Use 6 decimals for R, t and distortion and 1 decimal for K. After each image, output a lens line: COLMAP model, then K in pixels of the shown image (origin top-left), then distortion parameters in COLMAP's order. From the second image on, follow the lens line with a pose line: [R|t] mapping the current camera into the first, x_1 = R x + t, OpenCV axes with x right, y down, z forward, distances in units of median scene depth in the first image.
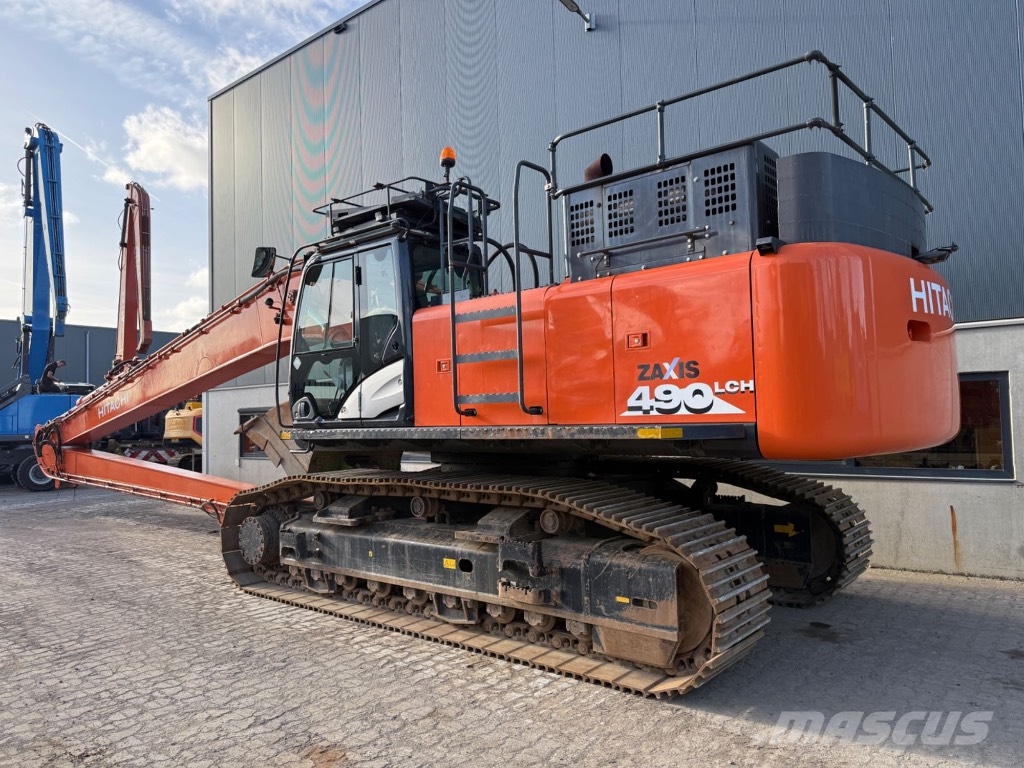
lens RADIAL K [[711.7, 0, 515.7], [0, 711.7, 382.1], [0, 0, 1]] dist [0.056792, -0.071396]
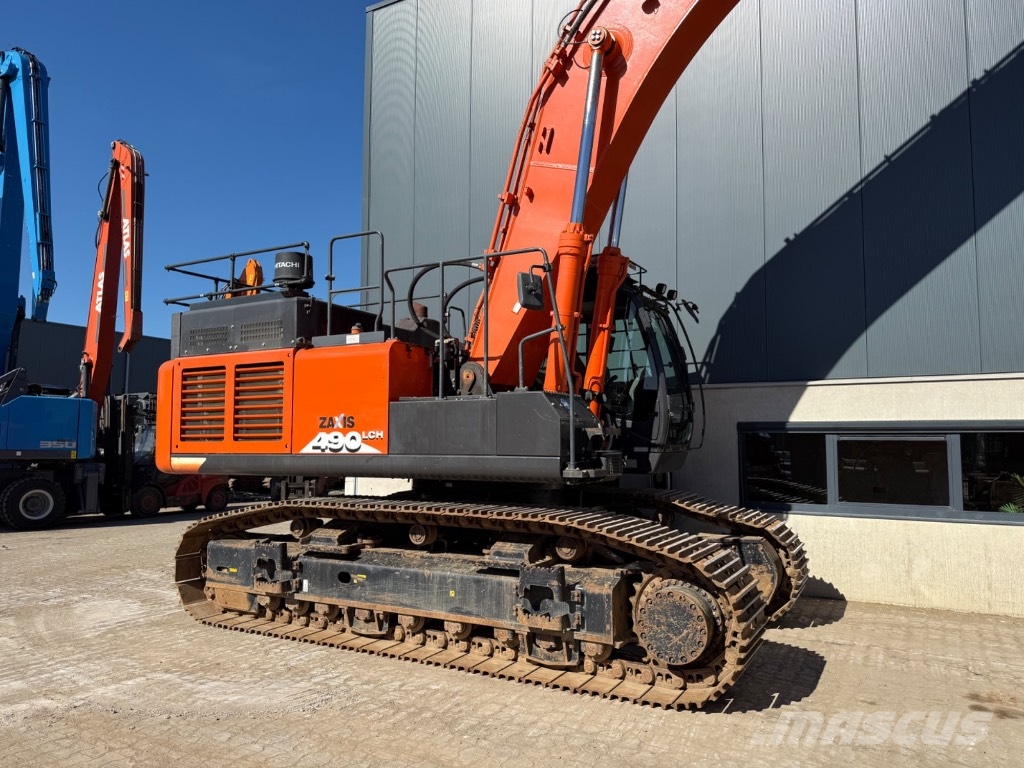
lens RADIAL K [[711.7, 0, 518.1], [0, 711.7, 381.6], [0, 0, 1]] dist [0.056792, -0.071396]
pose [[0.983483, 0.048671, 0.174334, 0.274443], [-0.041313, 0.998106, -0.045592, -0.041112], [-0.176223, 0.037636, 0.983631, -0.432720]]
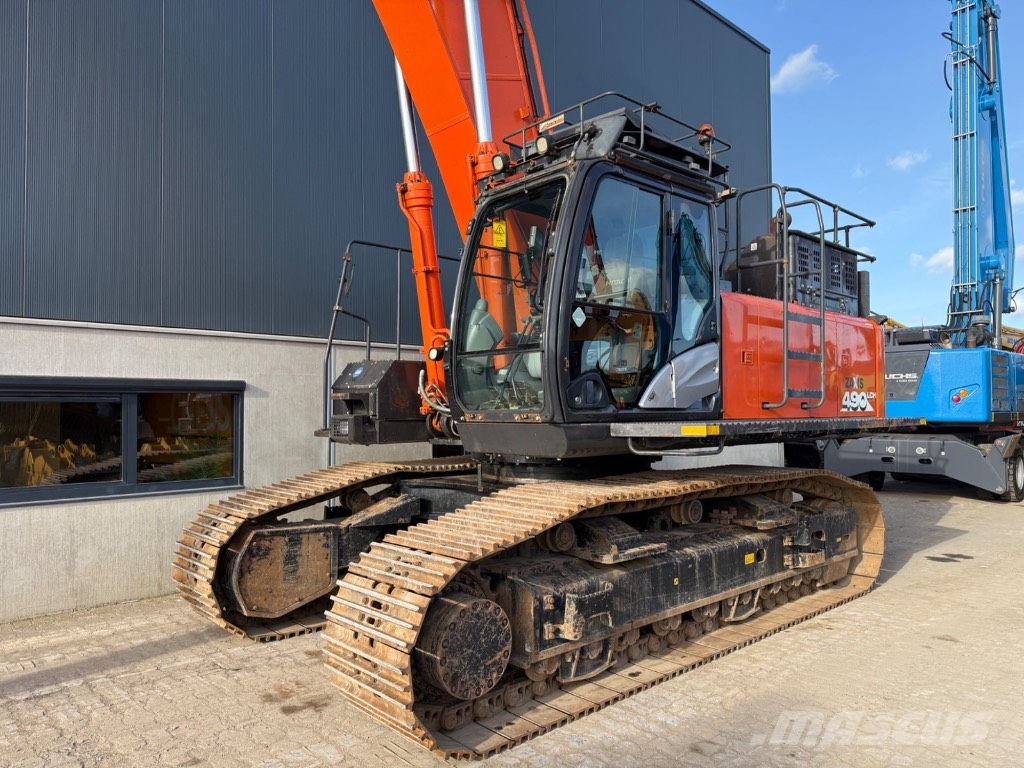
lens RADIAL K [[711.7, 0, 510.3], [0, 711.7, 387.4], [0, 0, 1]] dist [0.056792, -0.071396]
pose [[0.135445, 0.057188, 0.989133, -1.236114], [-0.046045, 0.997617, -0.051373, 0.093669], [-0.989714, -0.038587, 0.137756, 1.313718]]
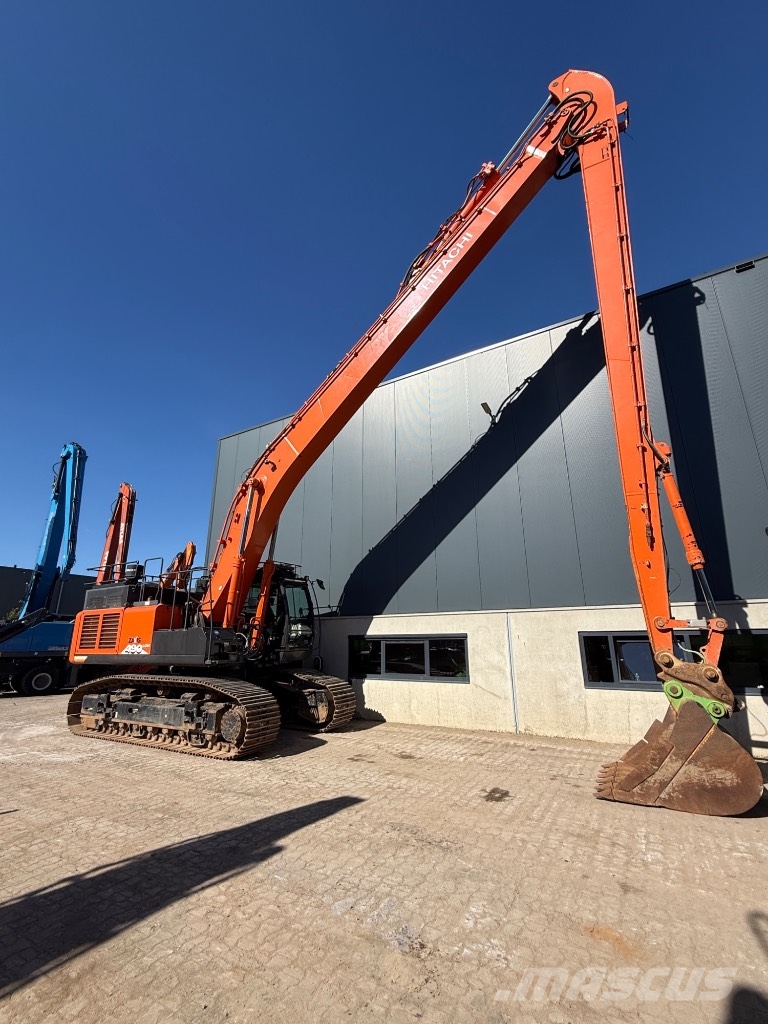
lens RADIAL K [[436.9, 0, 386.0], [0, 436.9, 511.3], [0, 0, 1]] dist [-0.005174, 0.001605]
pose [[0.985832, 0.065065, 0.154599, 0.892800], [-0.025815, 0.969573, -0.243438, -0.119127], [-0.165735, 0.235998, 0.957516, -1.160927]]
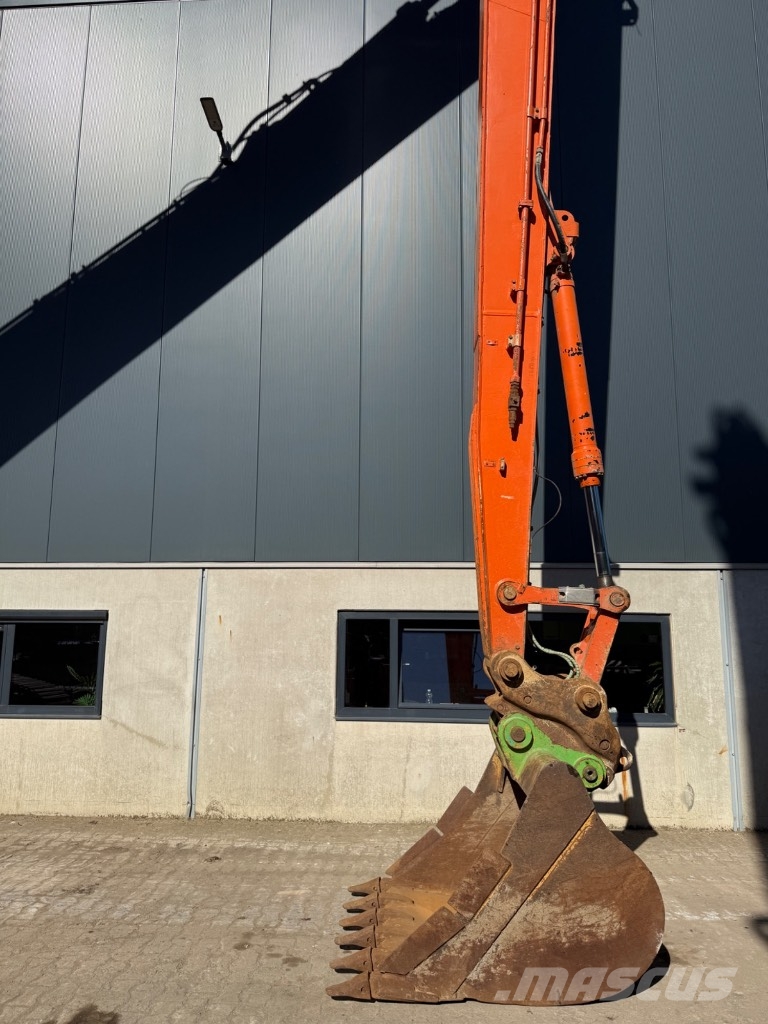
lens RADIAL K [[711.7, 0, 379.0], [0, 711.7, 511.0], [0, 0, 1]] dist [0.056792, -0.071396]
pose [[0.803998, 0.126007, 0.581127, 1.155895], [-0.054538, 0.988797, -0.138949, -0.101177], [-0.592125, 0.080021, 0.801863, -0.723603]]
